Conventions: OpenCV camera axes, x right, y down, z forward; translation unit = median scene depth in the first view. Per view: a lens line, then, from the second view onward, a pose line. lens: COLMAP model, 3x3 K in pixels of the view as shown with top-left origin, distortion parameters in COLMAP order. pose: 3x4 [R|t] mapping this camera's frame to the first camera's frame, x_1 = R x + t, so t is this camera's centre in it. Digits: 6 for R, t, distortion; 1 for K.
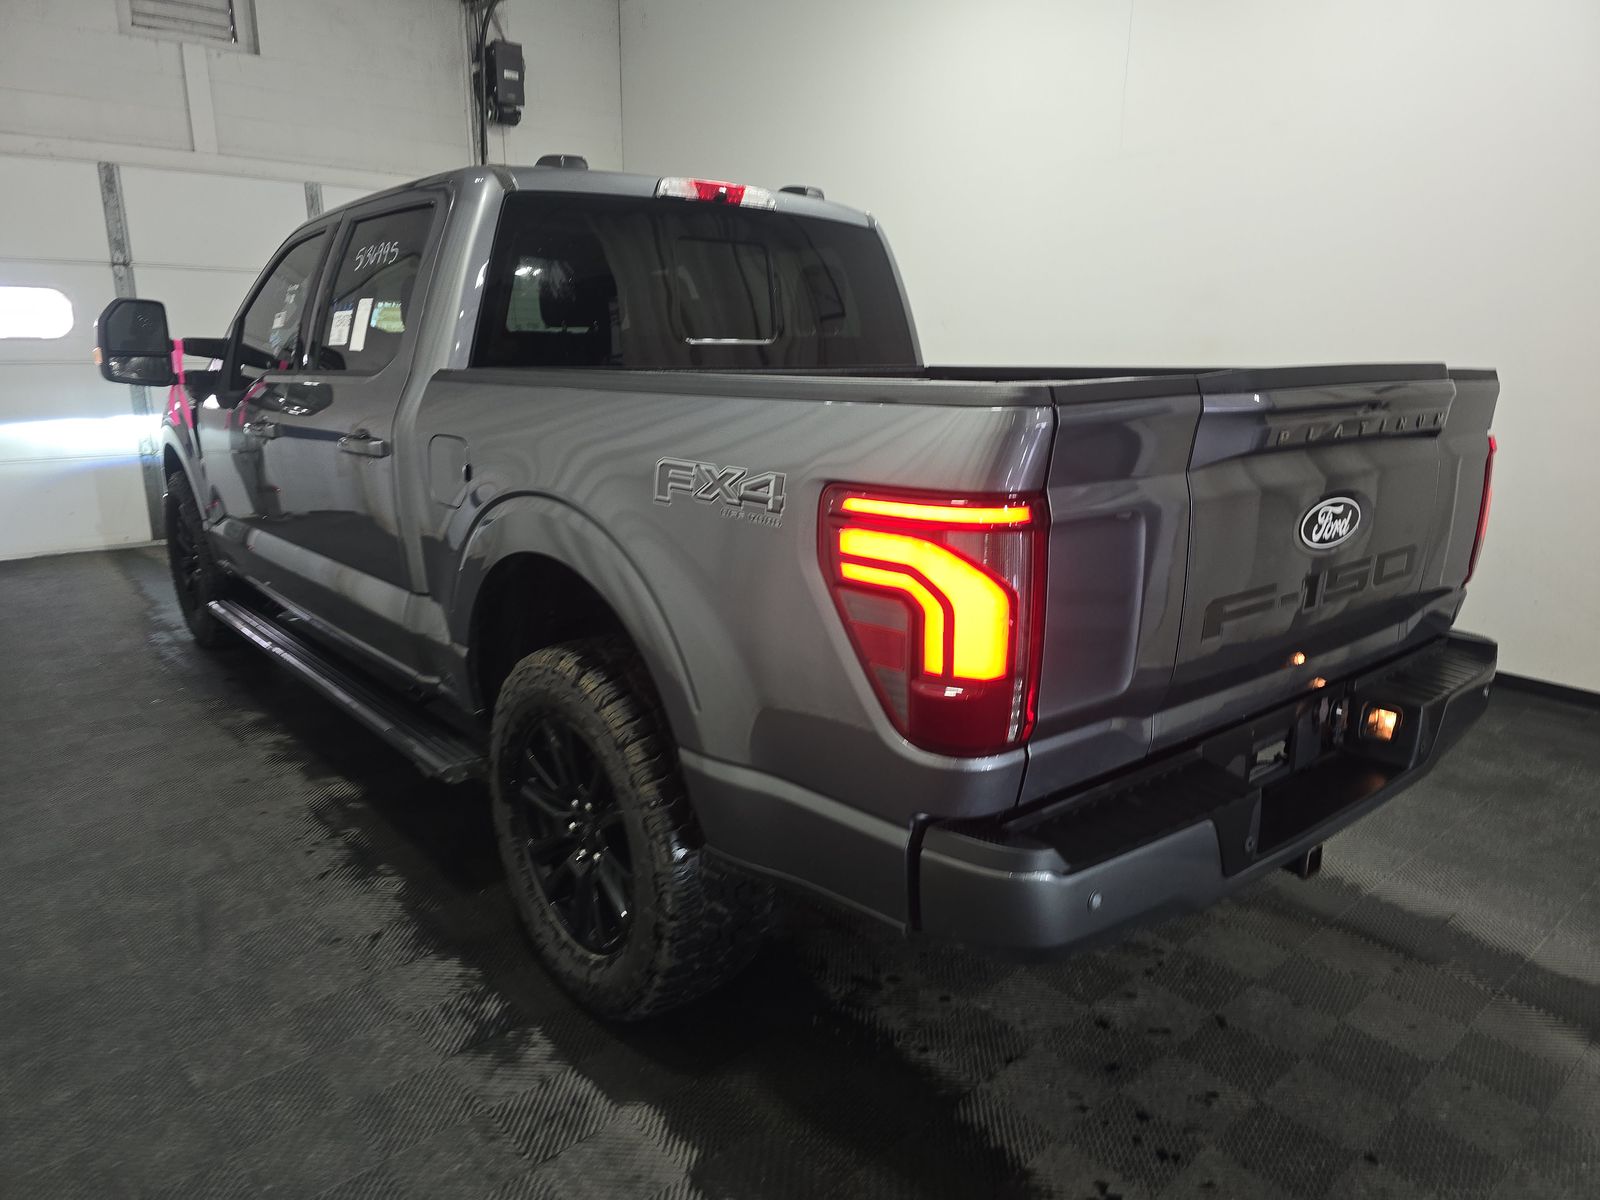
lens RADIAL K [[1091.0, 0, 800.0], [0, 1091.0, 600.0], [0, 0, 1]] dist [0.056851, -0.050266]
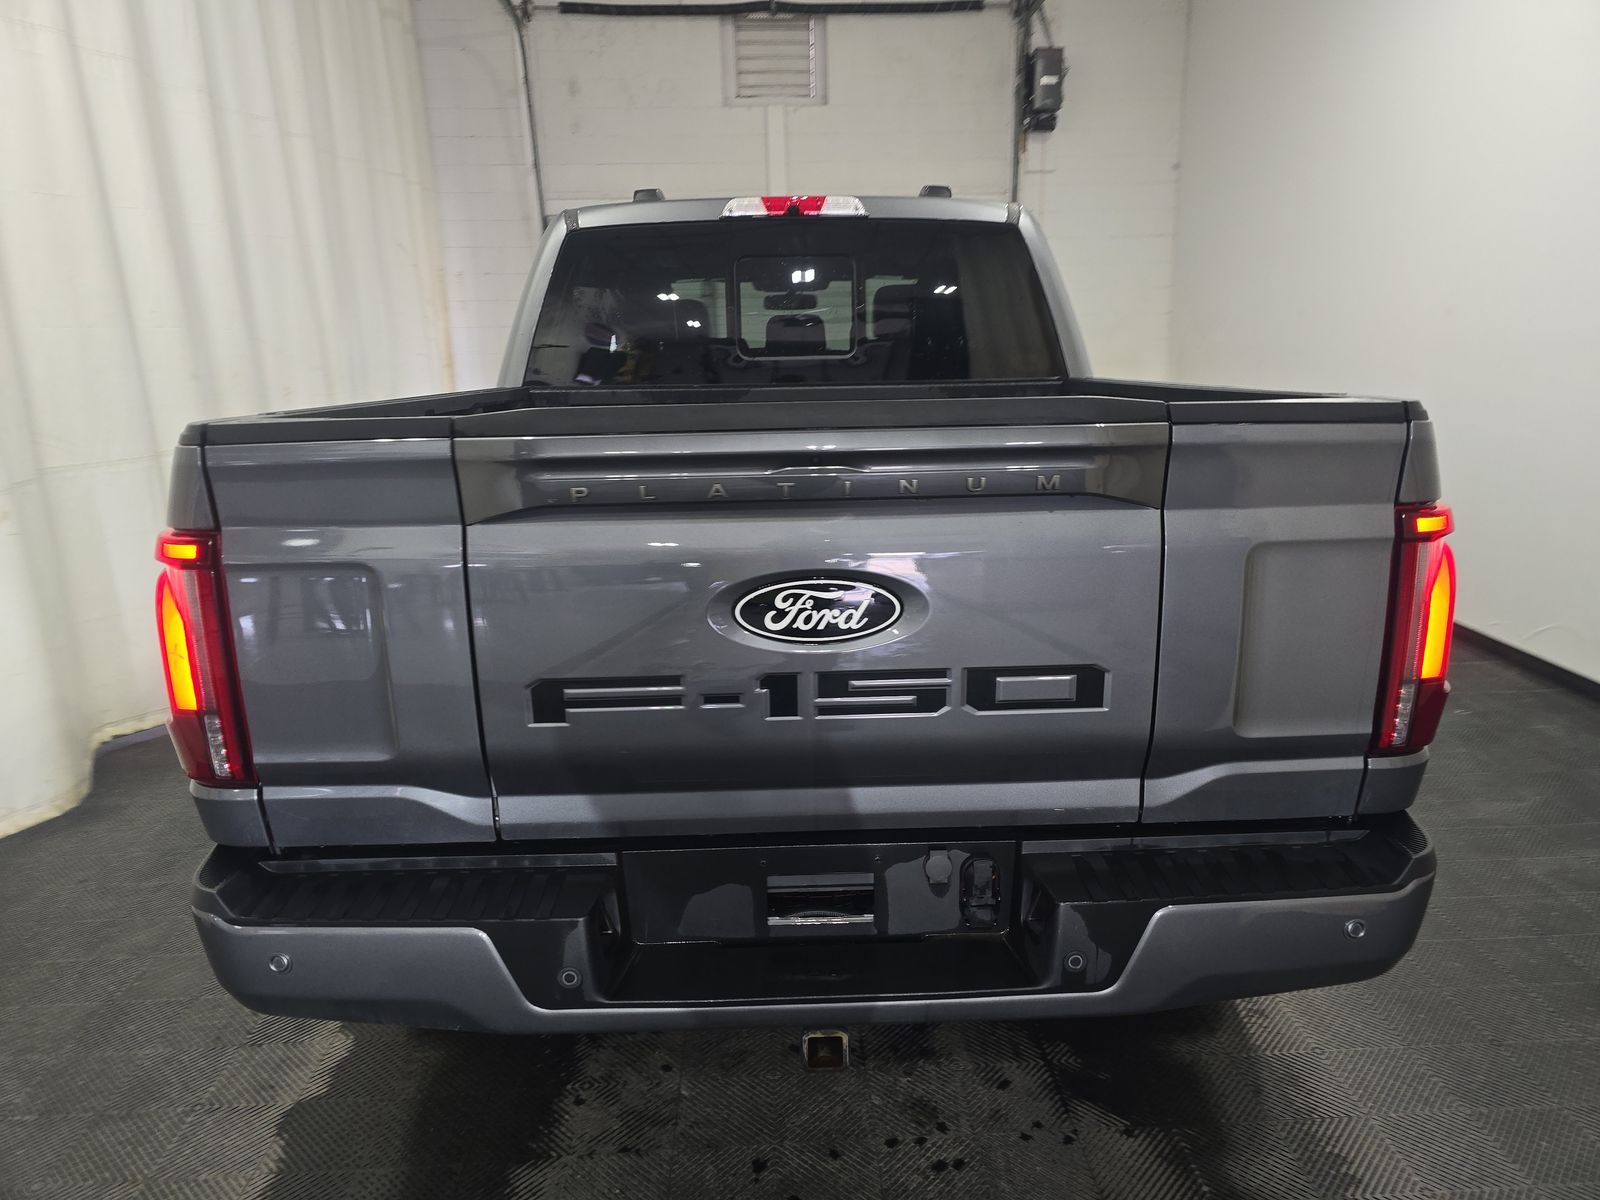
lens RADIAL K [[1077.3, 0, 800.0], [0, 1077.3, 600.0], [0, 0, 1]] dist [0.052495, -0.053388]
pose [[0.774234, 0.124793, -0.620474, 0.268250], [-0.121535, 0.991438, 0.047750, -0.032094], [0.621121, 0.038439, 0.782772, 0.121216]]
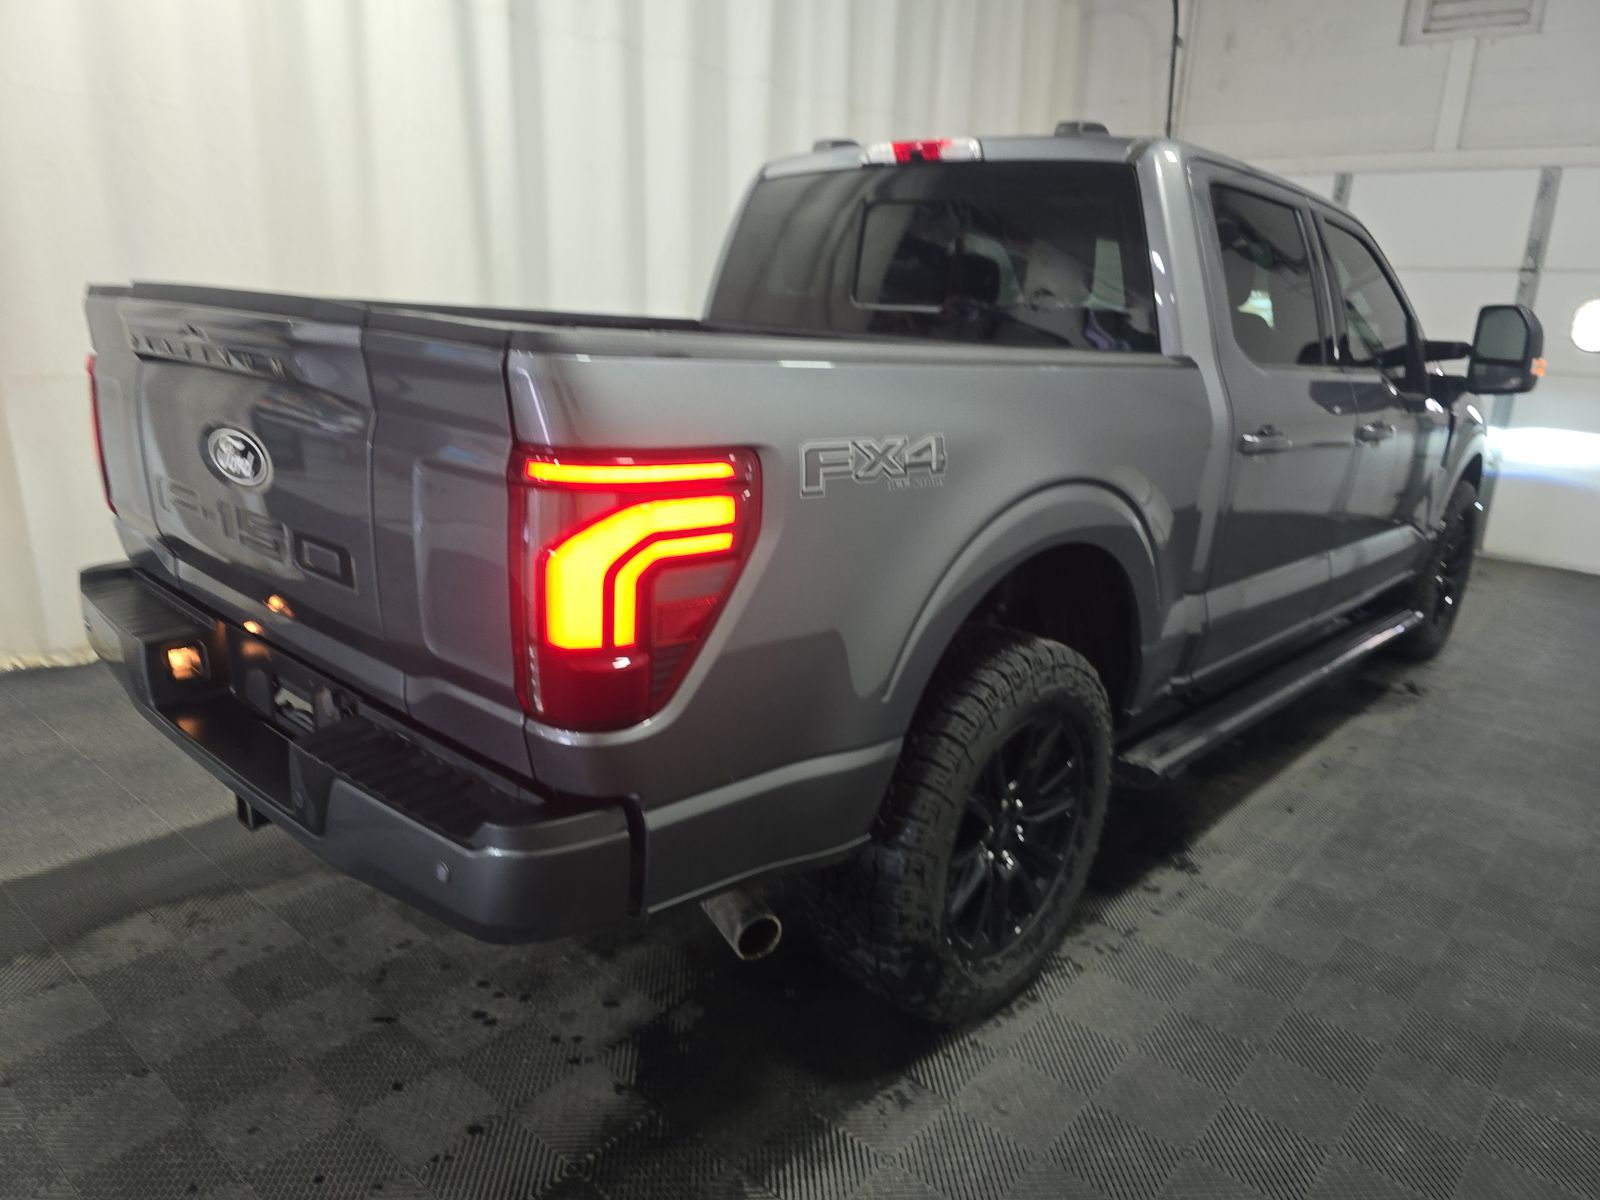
lens RADIAL K [[1077.3, 0, 800.0], [0, 1077.3, 600.0], [0, 0, 1]] dist [0.052495, -0.053388]
pose [[0.129584, 0.259988, -0.956877, 0.426569], [-0.278056, 0.935823, 0.216612, -0.085131], [0.951784, 0.237996, 0.193559, 0.380090]]
